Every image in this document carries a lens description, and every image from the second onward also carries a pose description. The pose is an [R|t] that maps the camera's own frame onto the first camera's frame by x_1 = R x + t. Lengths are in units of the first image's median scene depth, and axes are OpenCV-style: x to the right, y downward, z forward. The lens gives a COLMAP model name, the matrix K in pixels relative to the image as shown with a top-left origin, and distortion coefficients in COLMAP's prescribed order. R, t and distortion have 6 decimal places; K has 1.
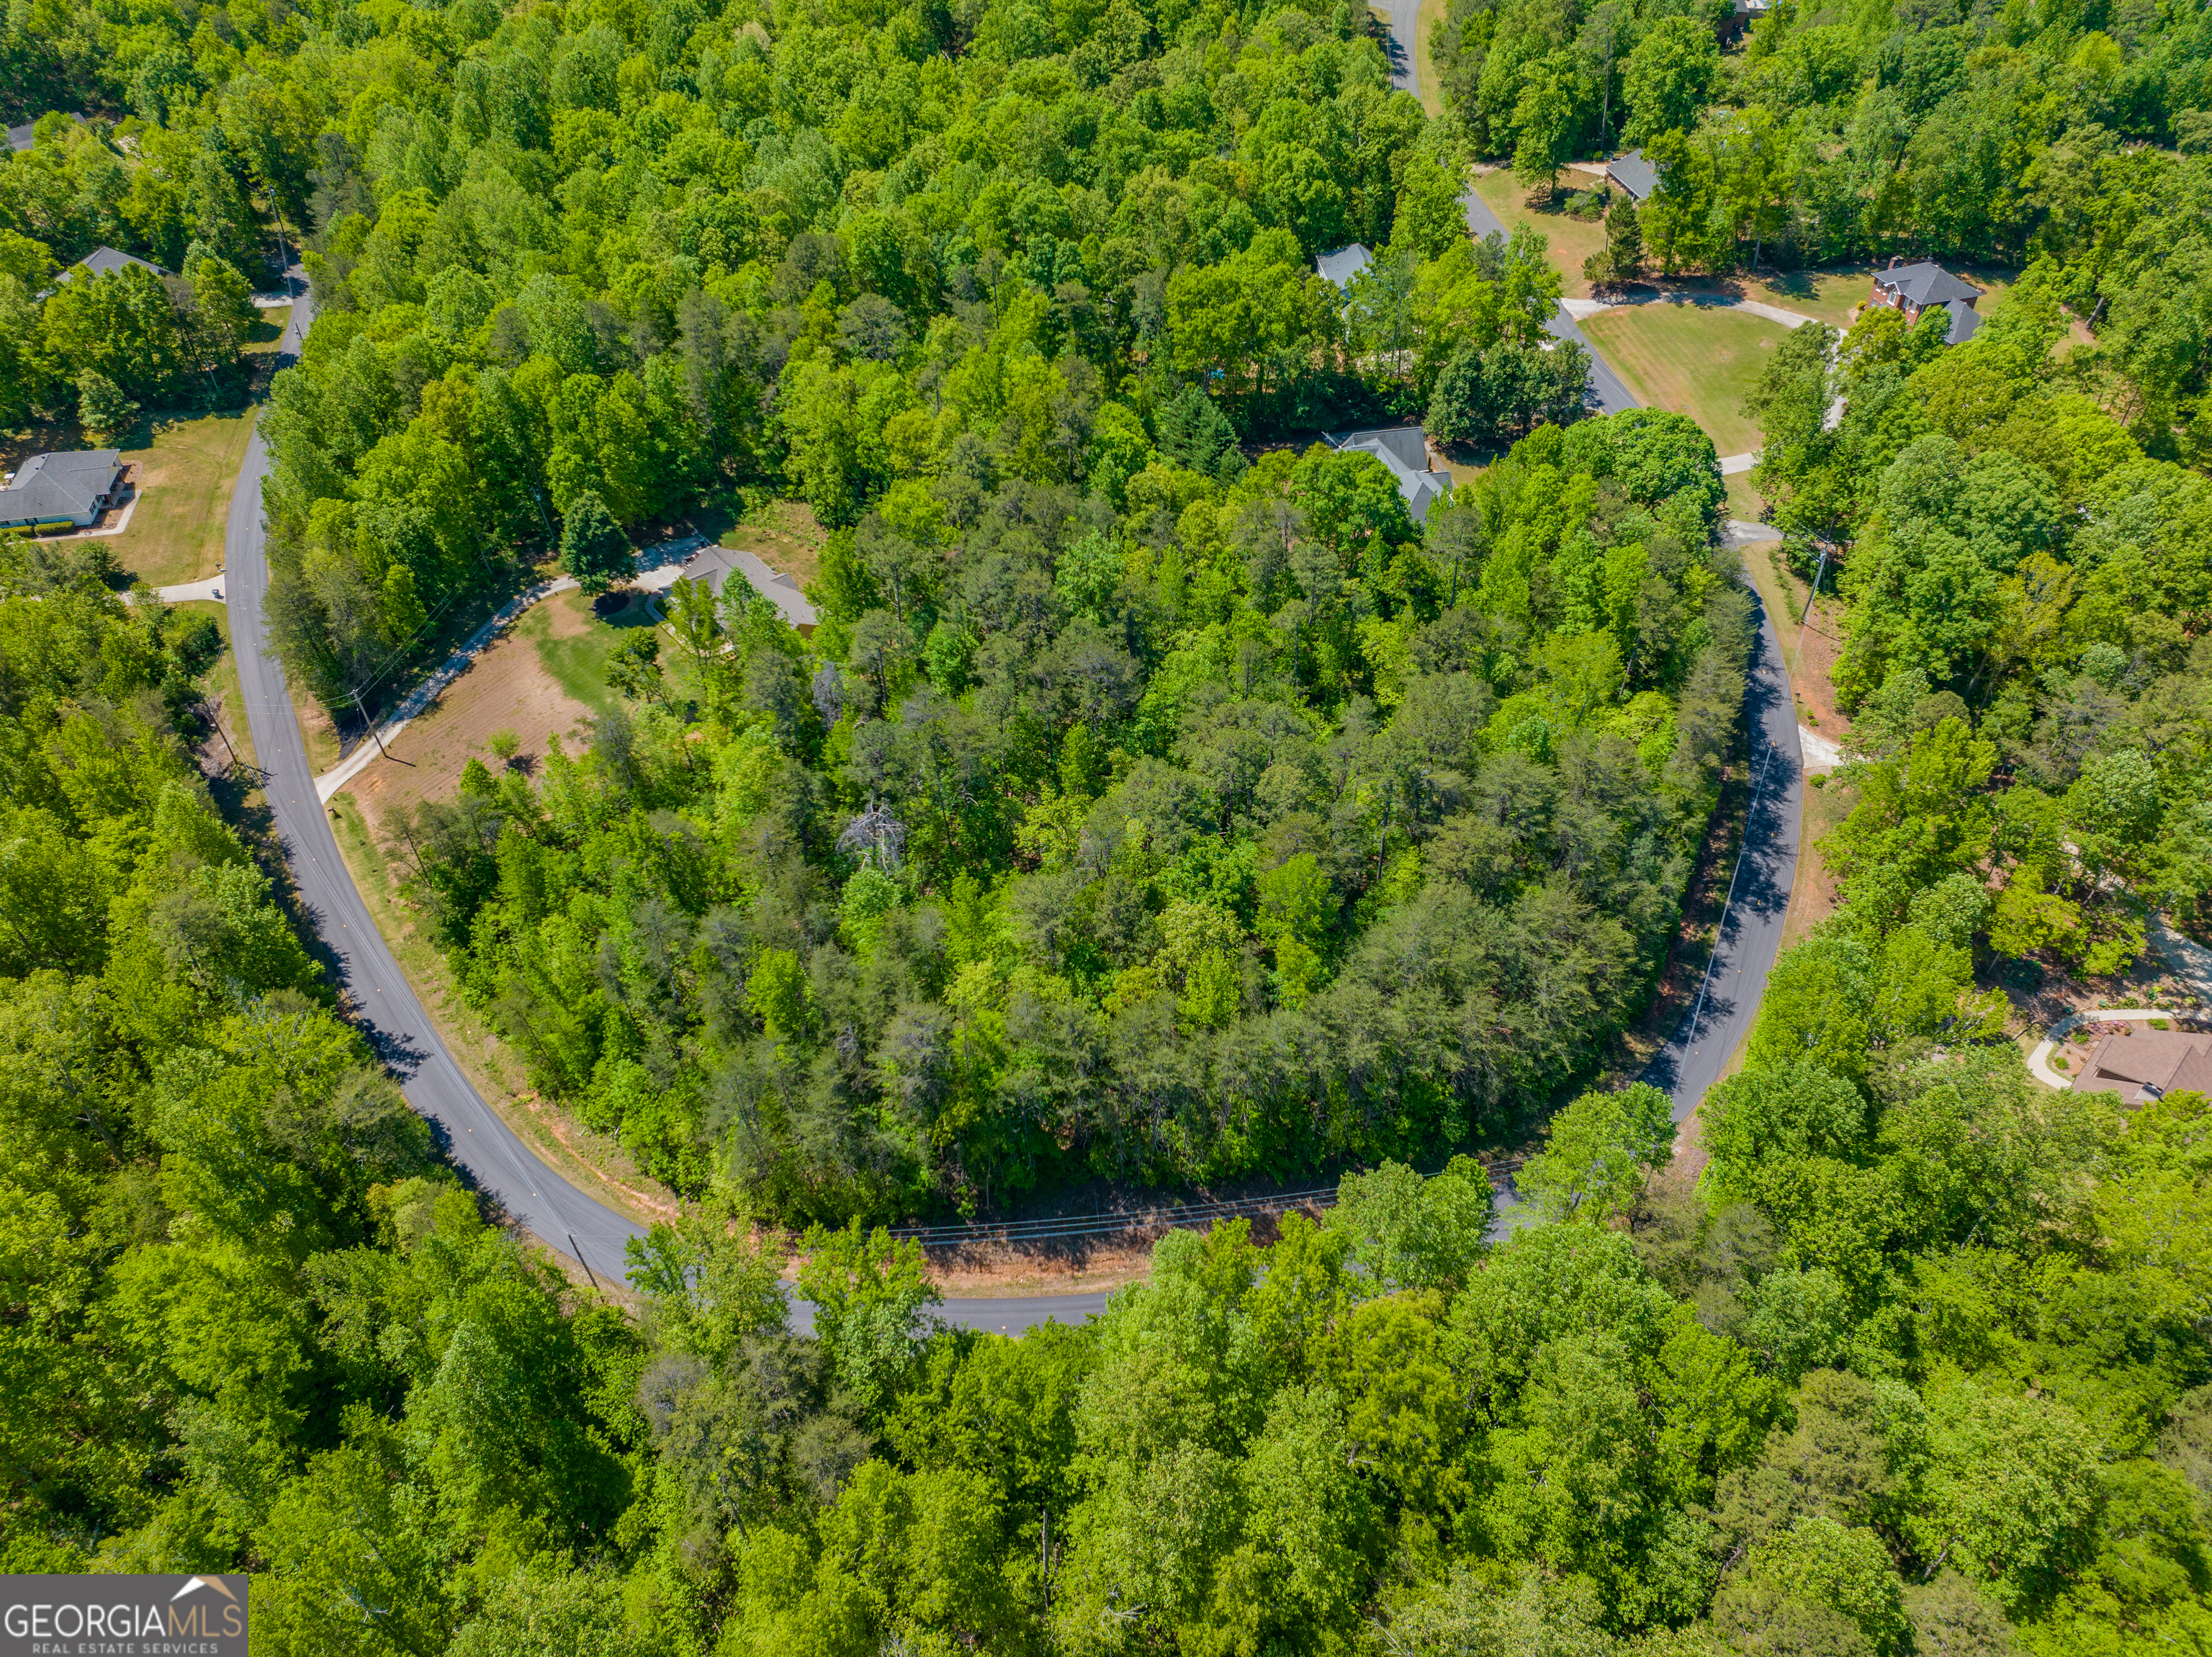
lens RADIAL K [[1528.1, 0, 1106.0], [0, 1528.1, 828.5], [0, 0, 1]] dist [-0.041789, 0.005773]
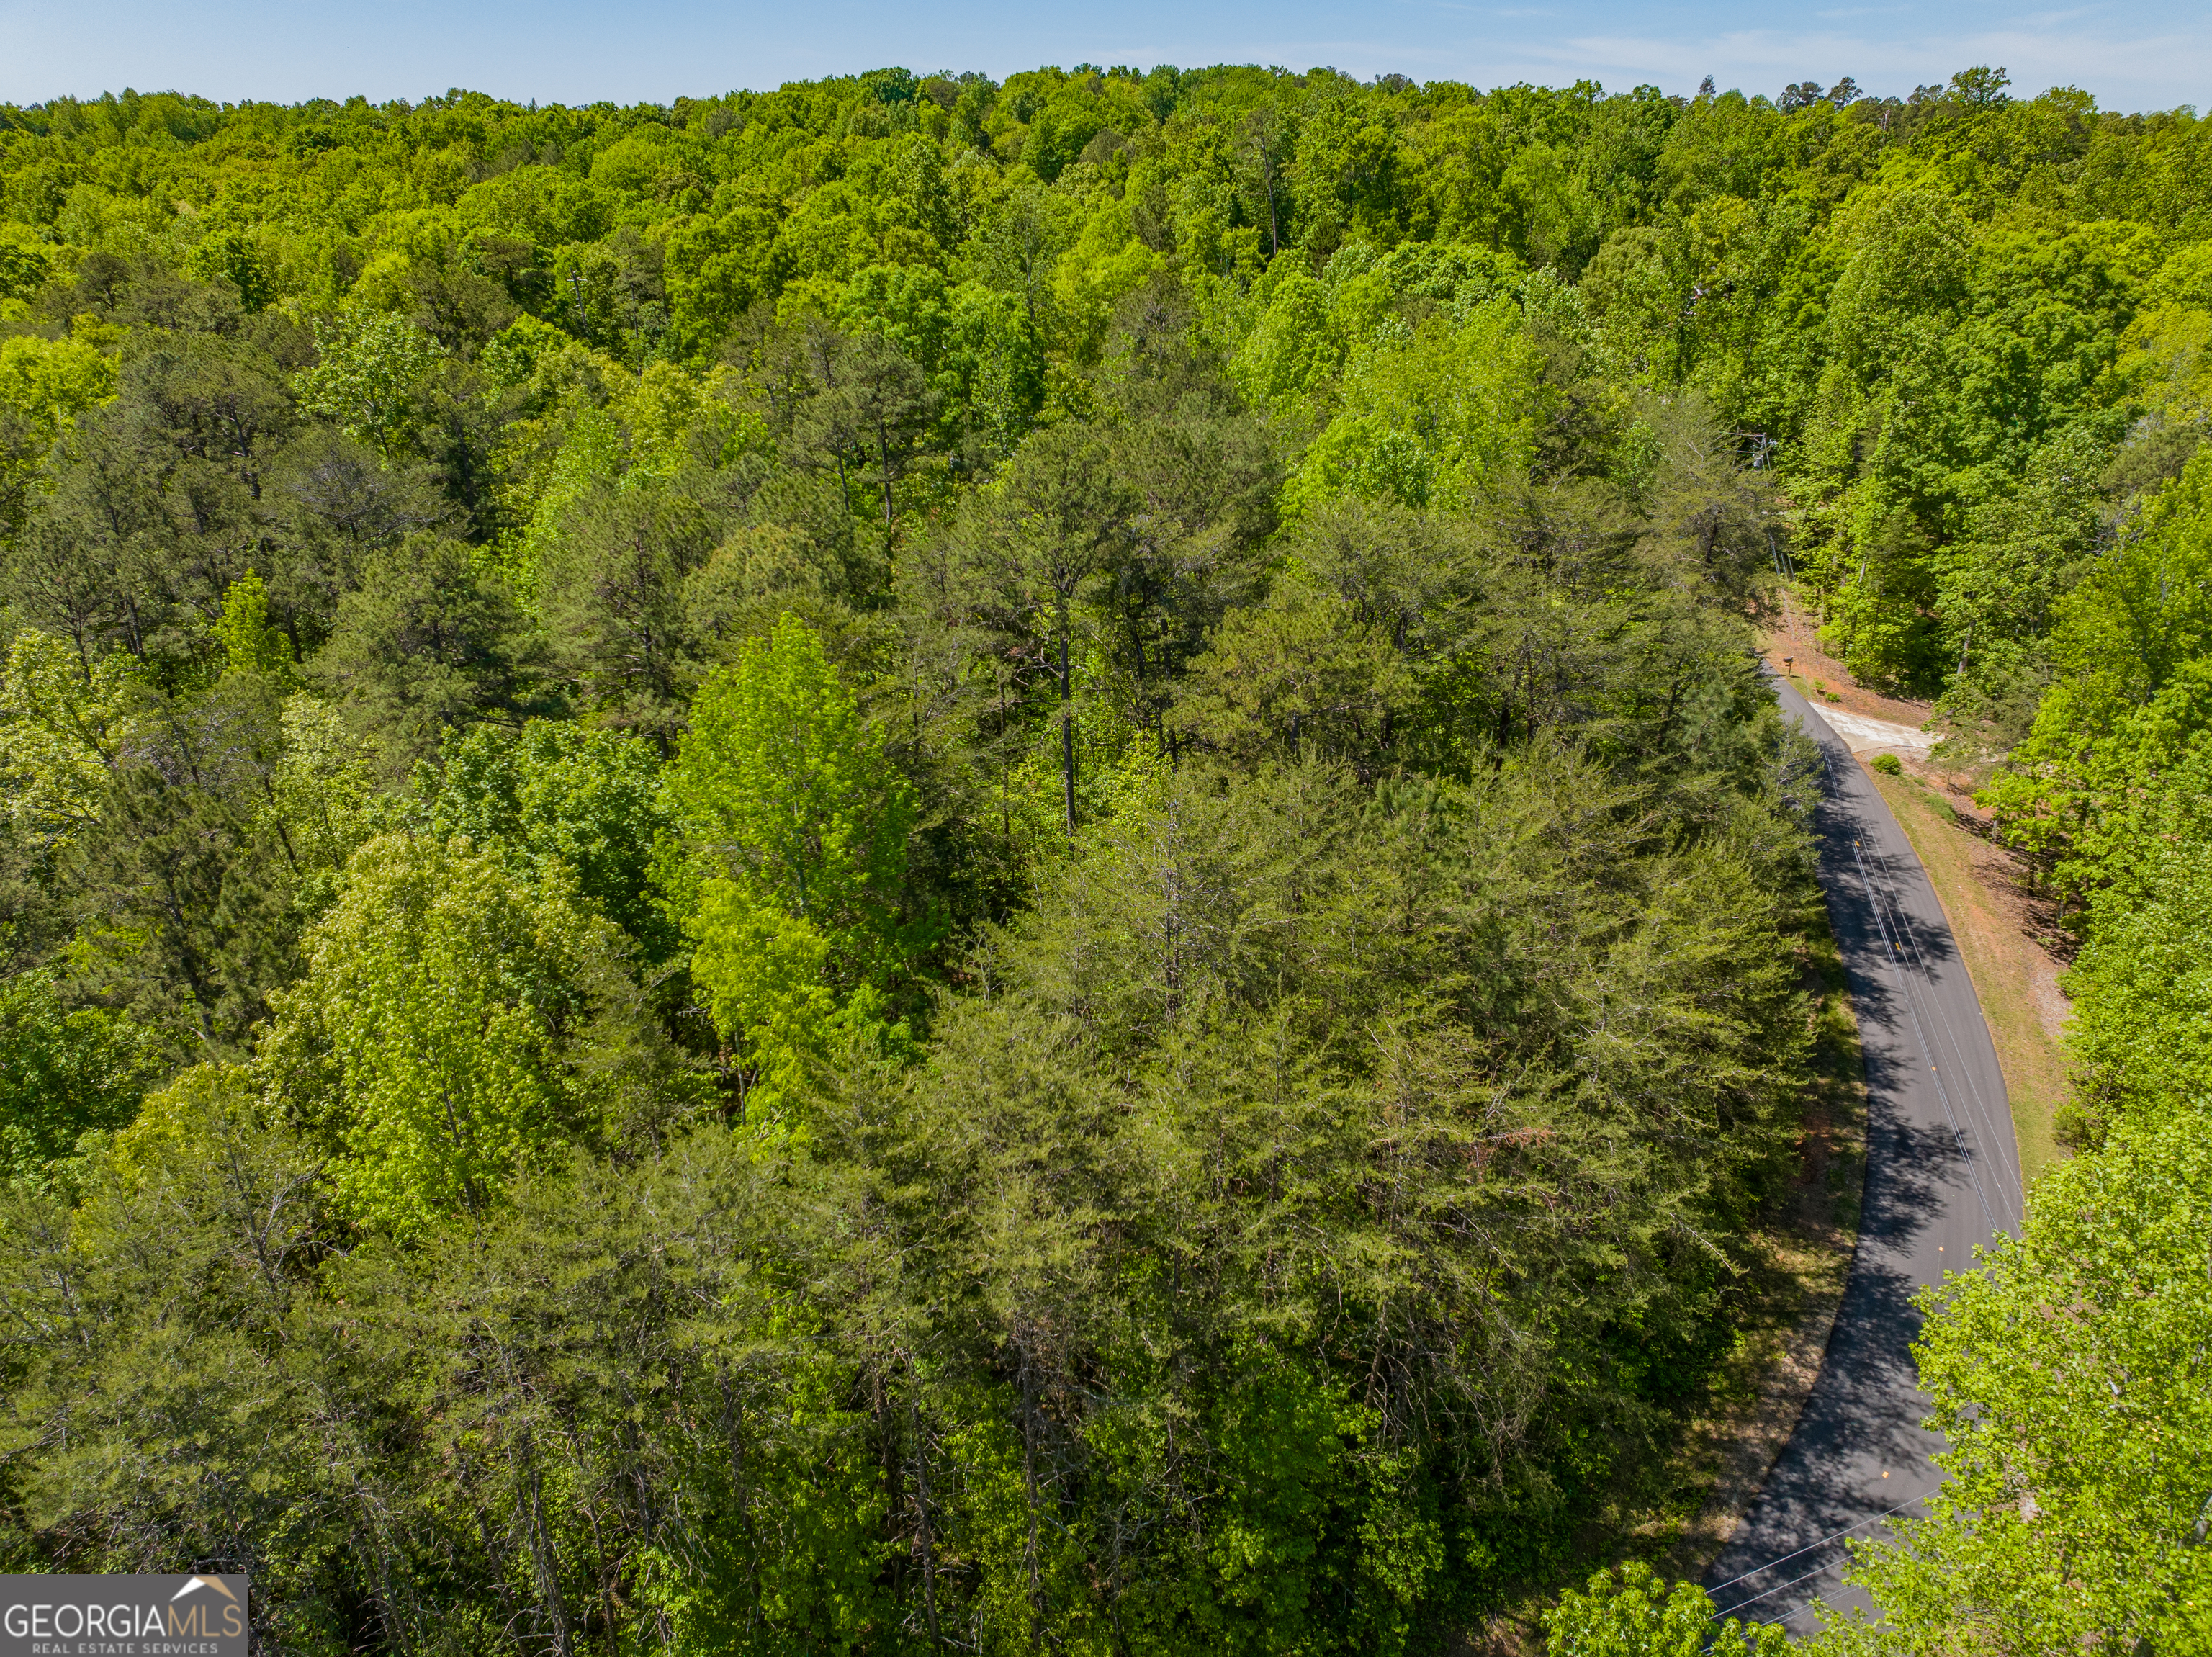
lens RADIAL K [[1528.1, 0, 1106.0], [0, 1528.1, 828.5], [0, 0, 1]] dist [-0.041789, 0.005773]
pose [[0.980471, -0.084211, 0.177723, 0.132423], [0.138903, 0.936260, -0.322680, 0.154823], [-0.139221, 0.341065, 0.929673, 0.695871]]
